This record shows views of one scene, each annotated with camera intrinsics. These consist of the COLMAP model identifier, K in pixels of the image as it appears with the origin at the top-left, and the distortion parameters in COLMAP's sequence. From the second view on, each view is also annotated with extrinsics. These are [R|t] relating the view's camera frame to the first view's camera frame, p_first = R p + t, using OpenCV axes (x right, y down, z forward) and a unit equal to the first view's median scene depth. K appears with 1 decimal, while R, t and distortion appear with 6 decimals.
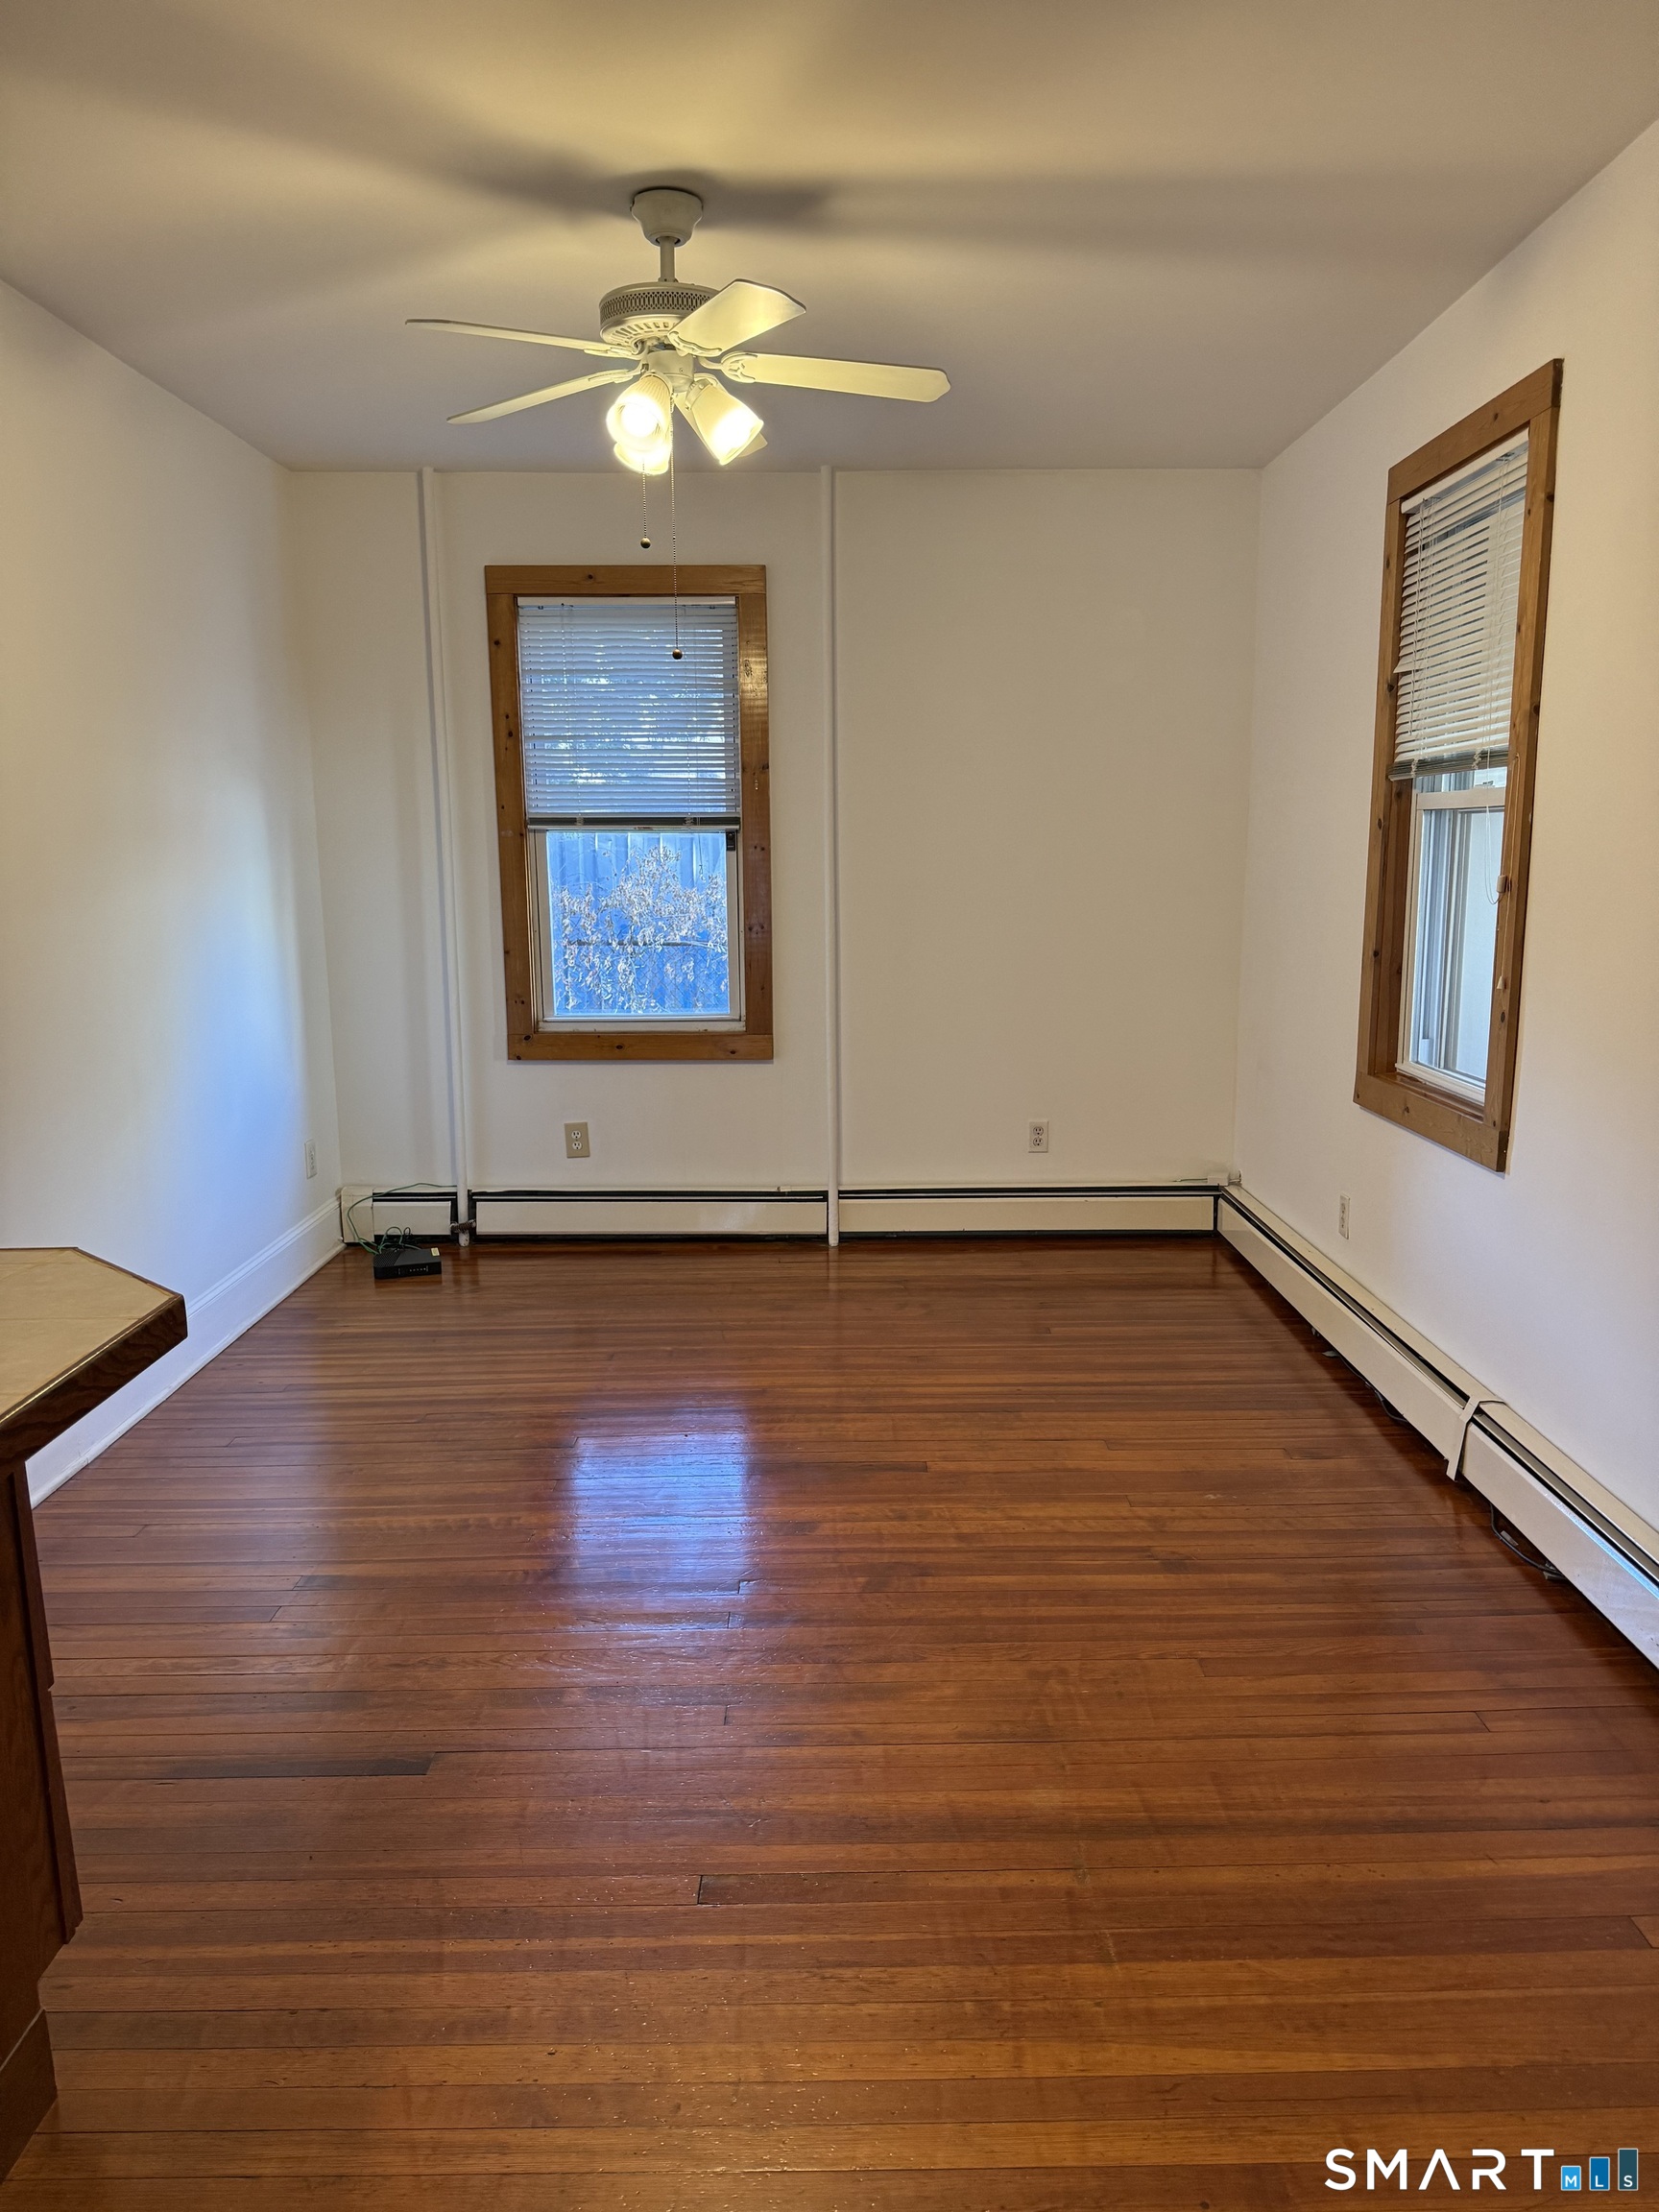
lens RADIAL K [[1564.6, 0, 829.5], [0, 1564.6, 1106.0], [0, 0, 1]] dist [0.204733, -0.412242]
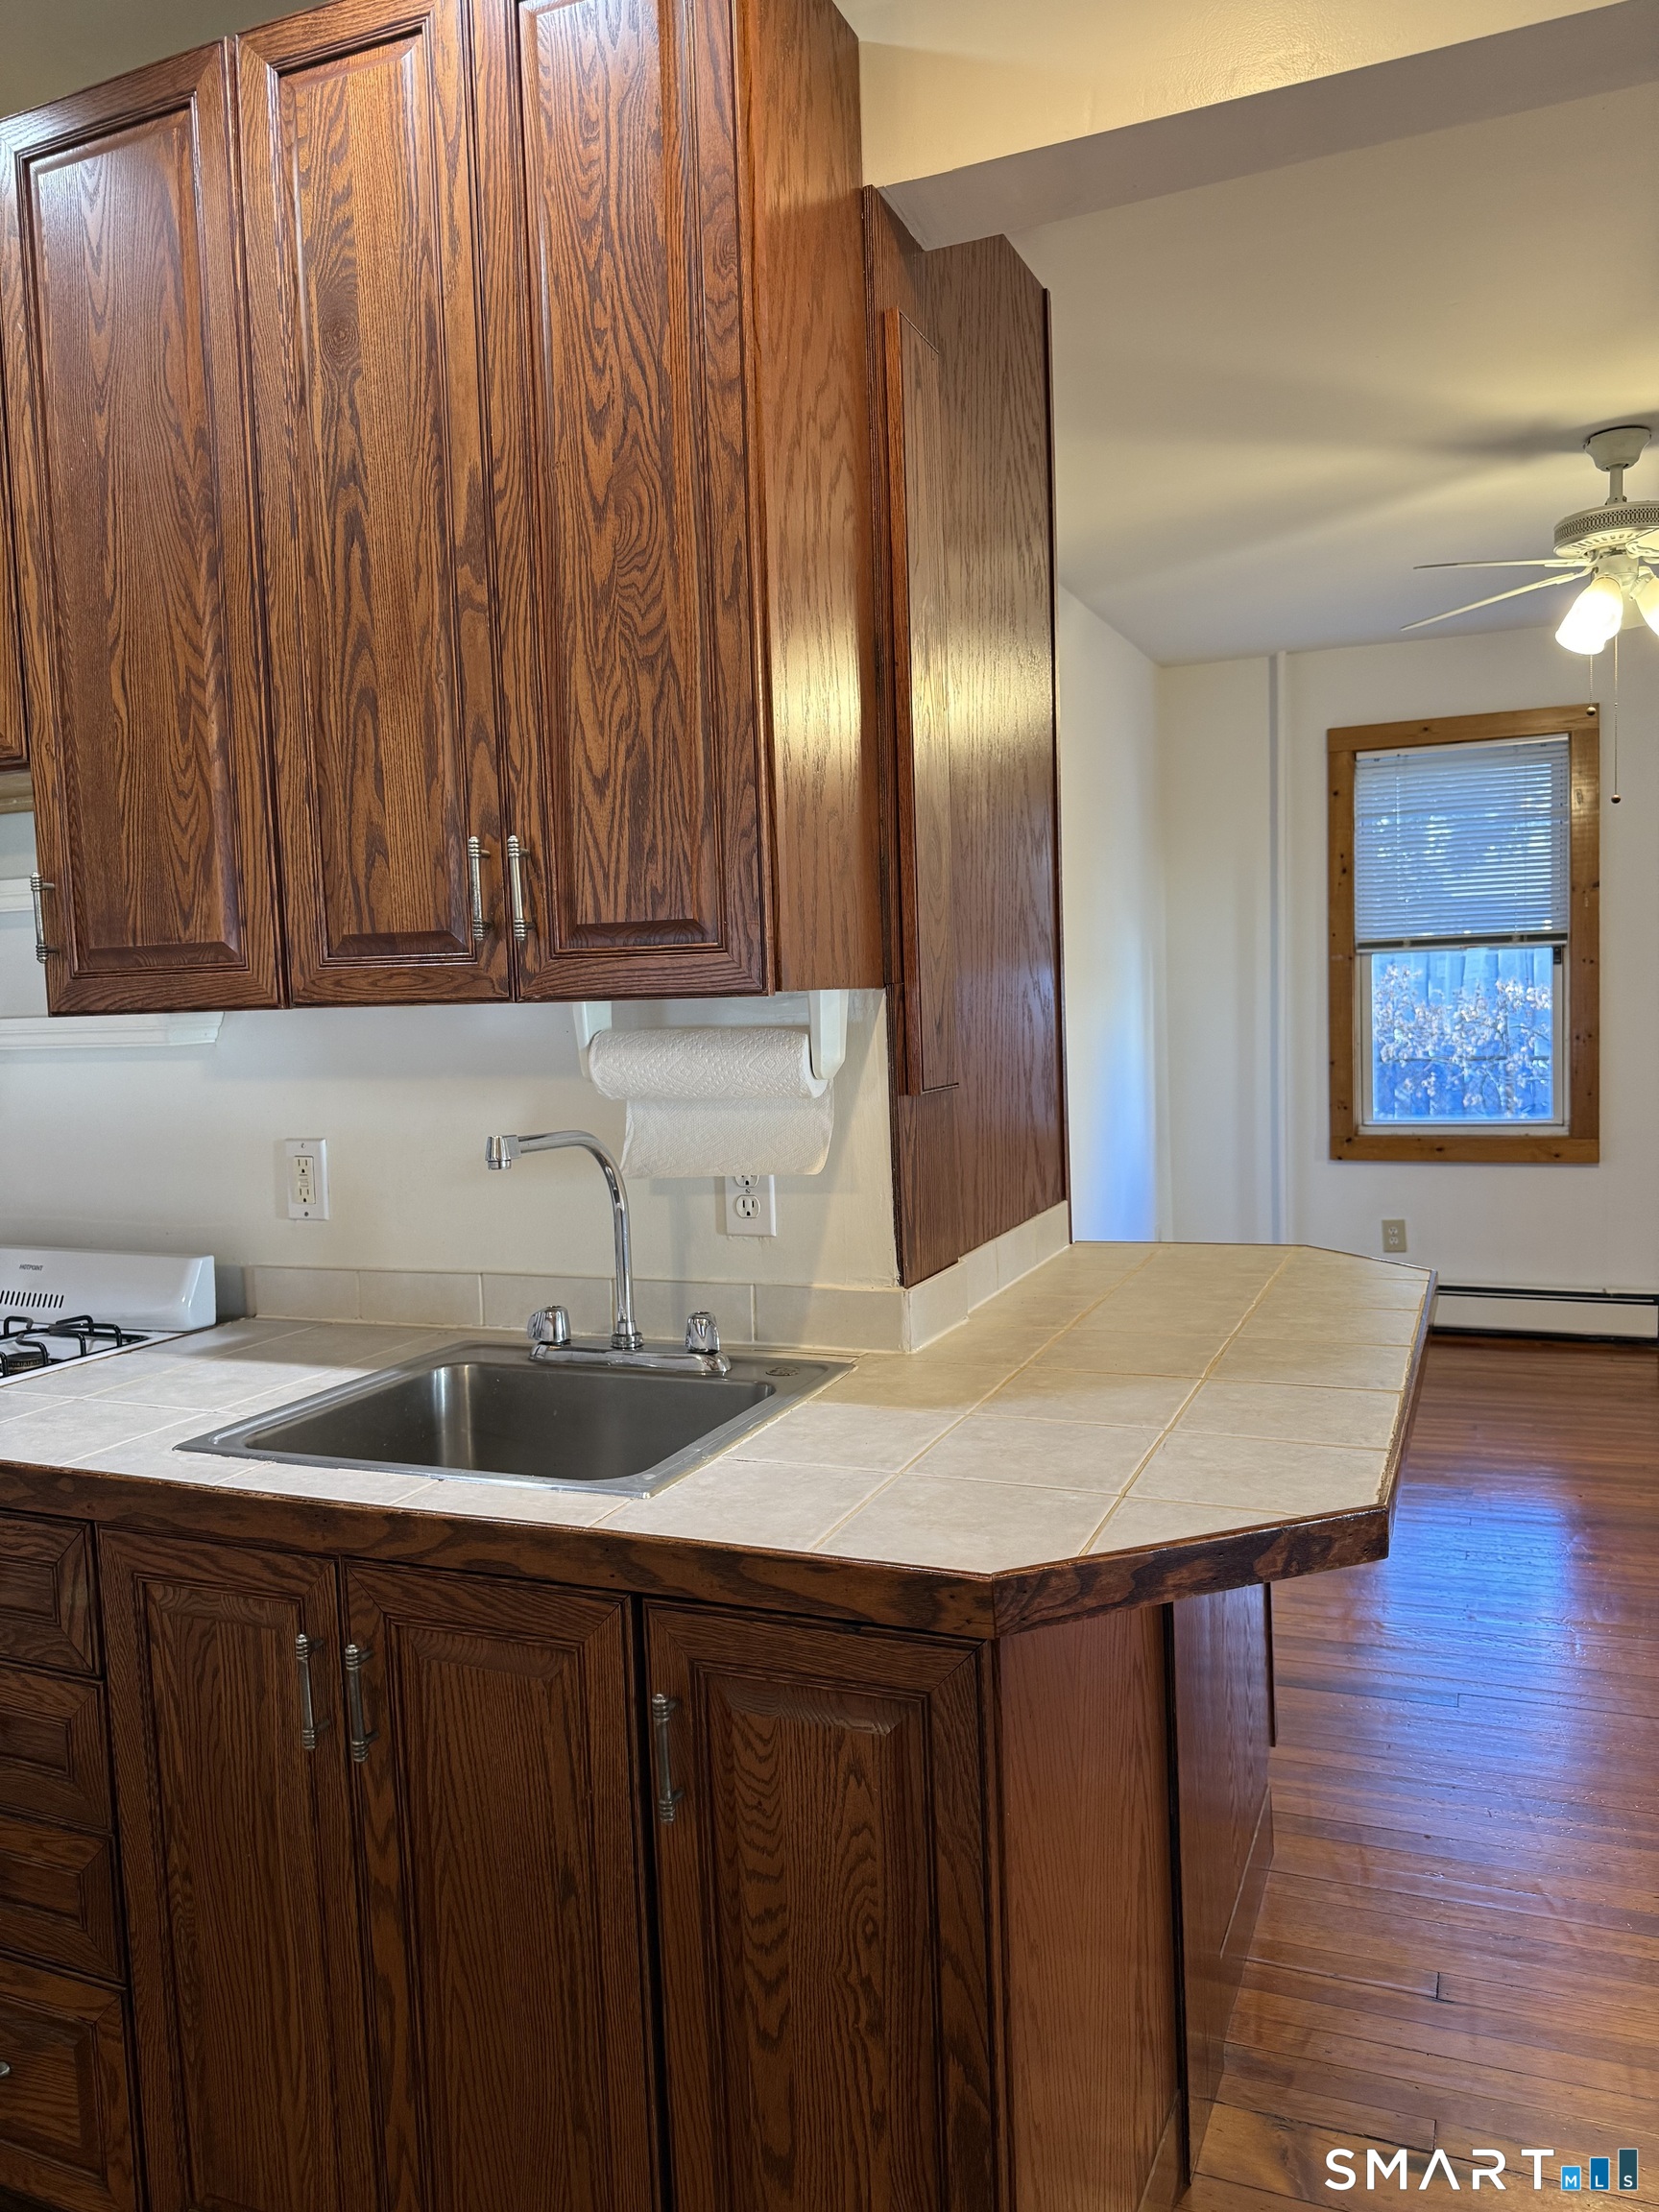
lens RADIAL K [[1586.9, 0, 829.5], [0, 1586.9, 1106.0], [0, 0, 1]] dist [0.057837, -0.094074]
pose [[0.923379, 0.002103, -0.383883, -0.140738], [-0.033023, 0.996714, -0.073970, 0.038163], [0.382466, 0.080980, 0.920414, -0.227749]]
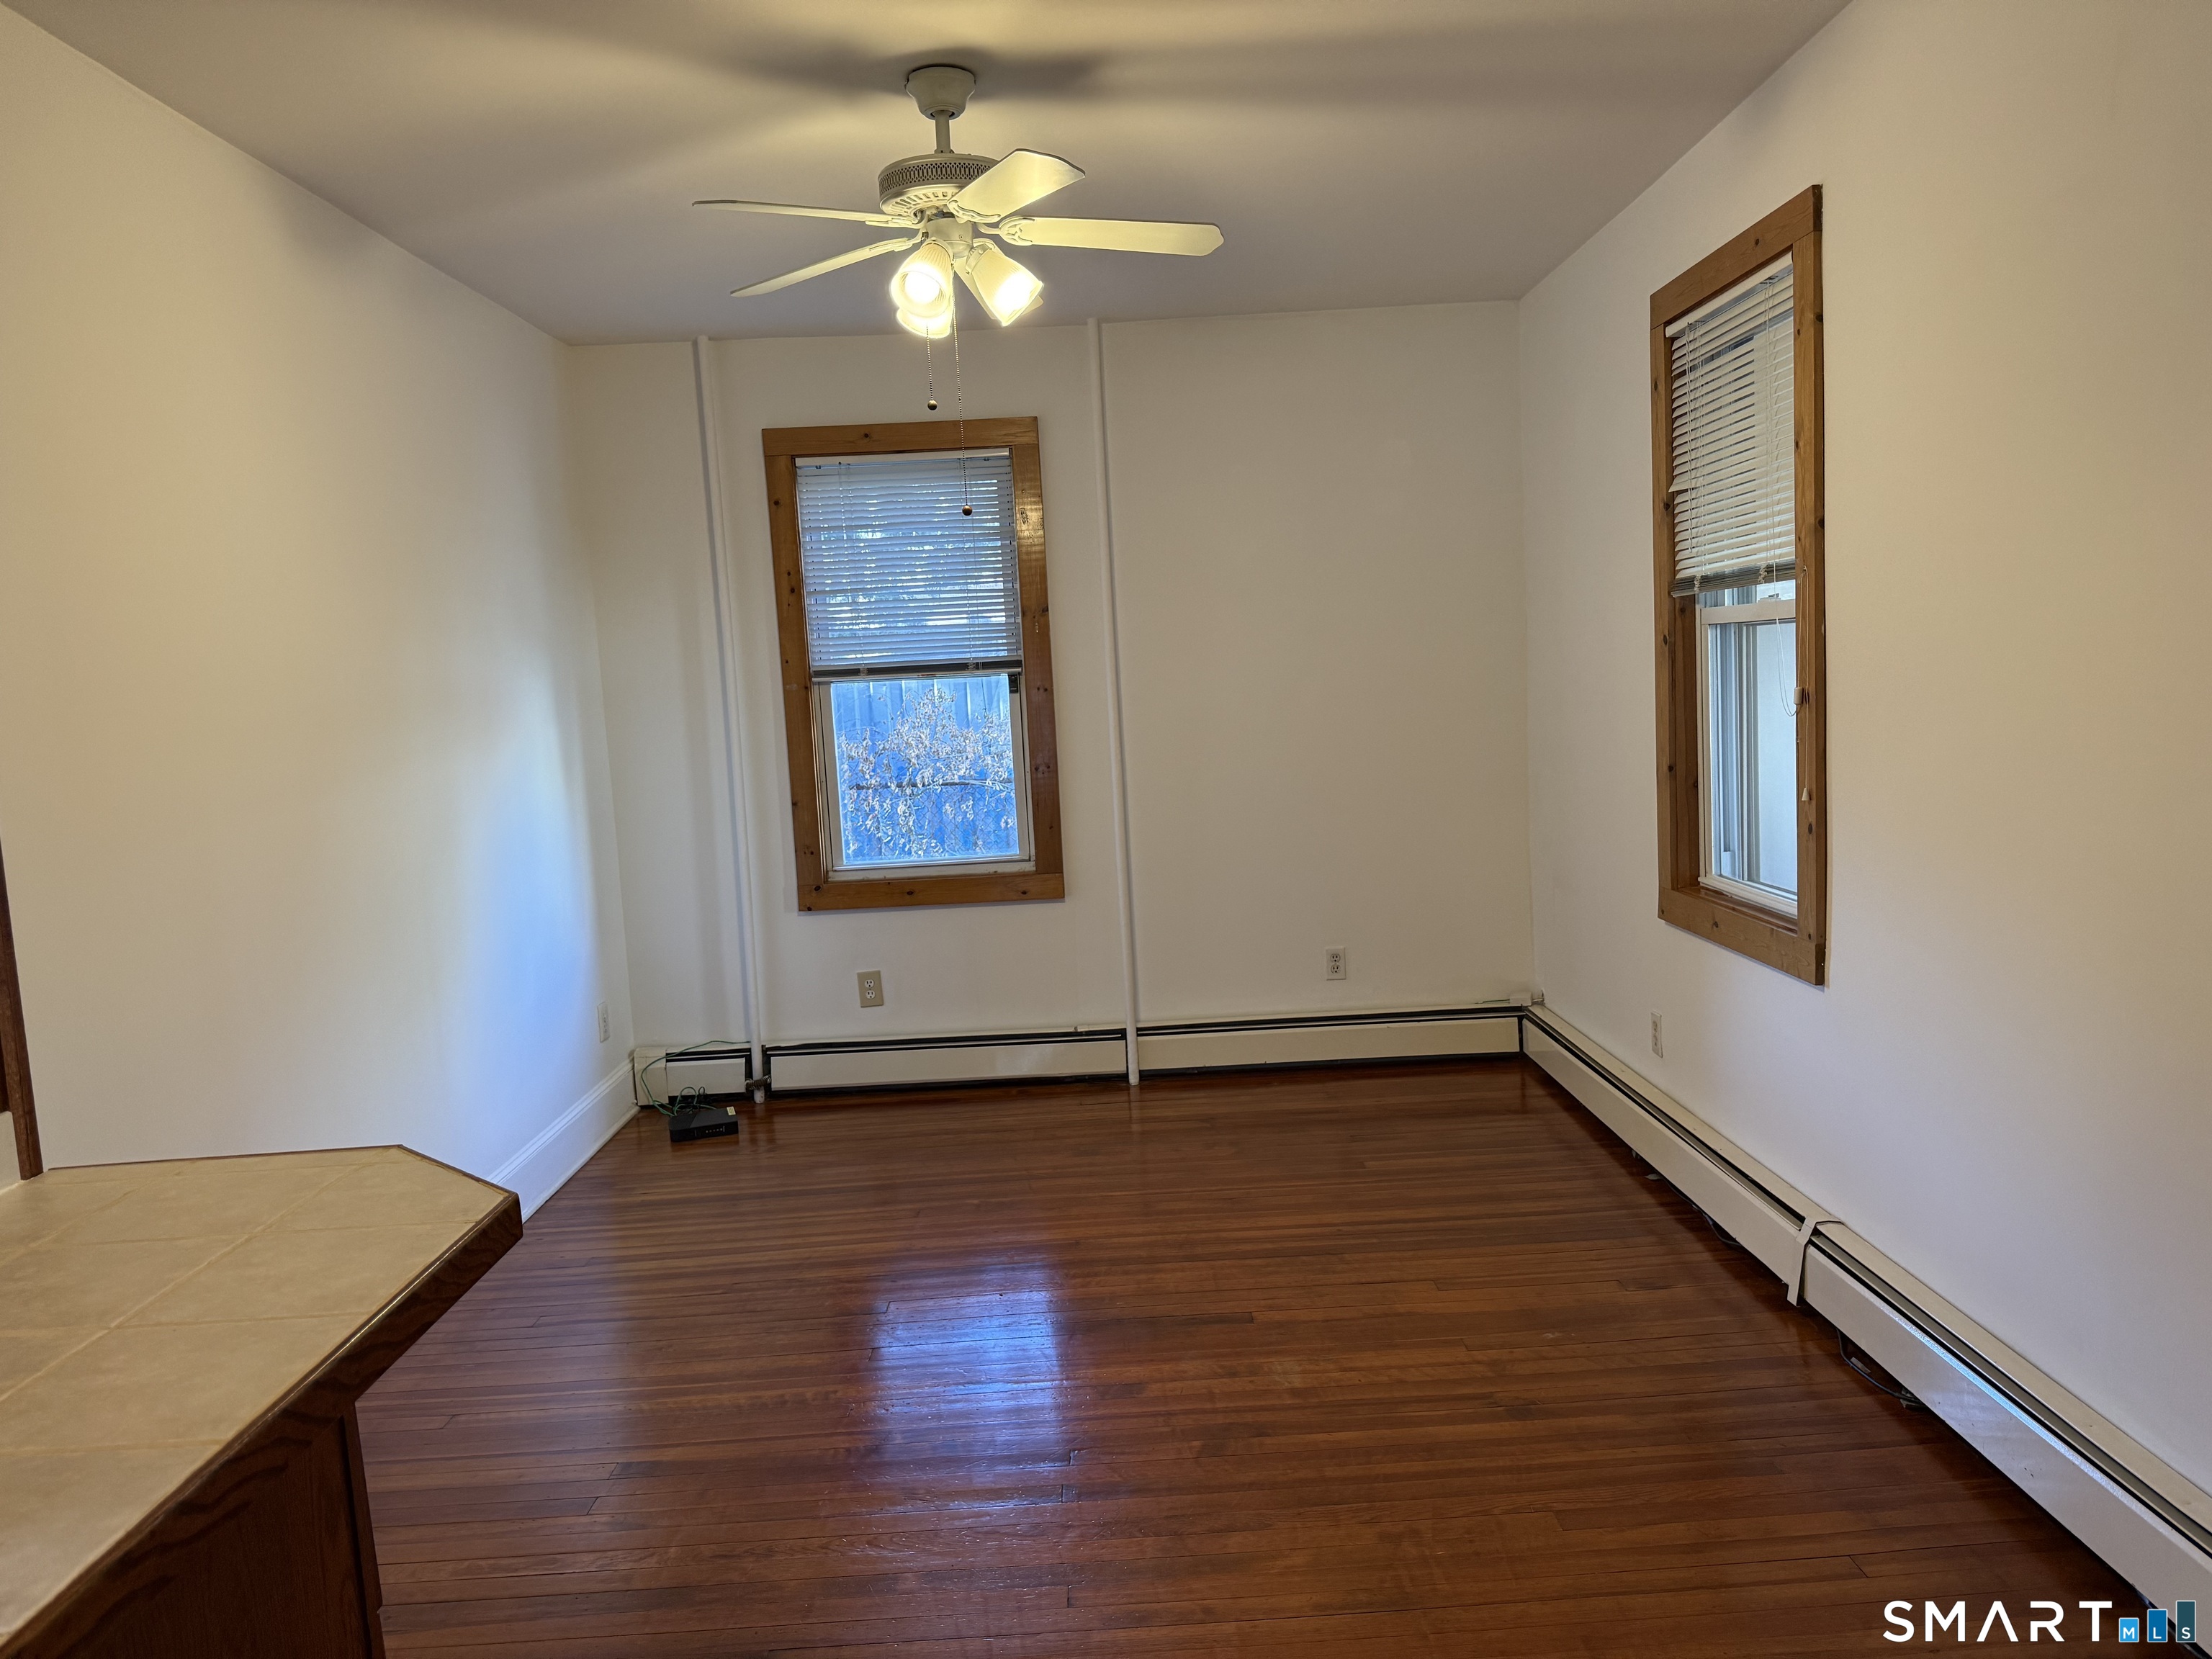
lens RADIAL K [[1564.6, 0, 1100.2], [0, 1564.6, 830.4], [0, 0, 1]] dist [0.204733, -0.412242]
pose [[0.998919, -0.046490, -0.000001, -0.016348], [0.046388, 0.996740, -0.066012, -0.008096], [0.003070, 0.065940, 0.997819, 0.007257]]
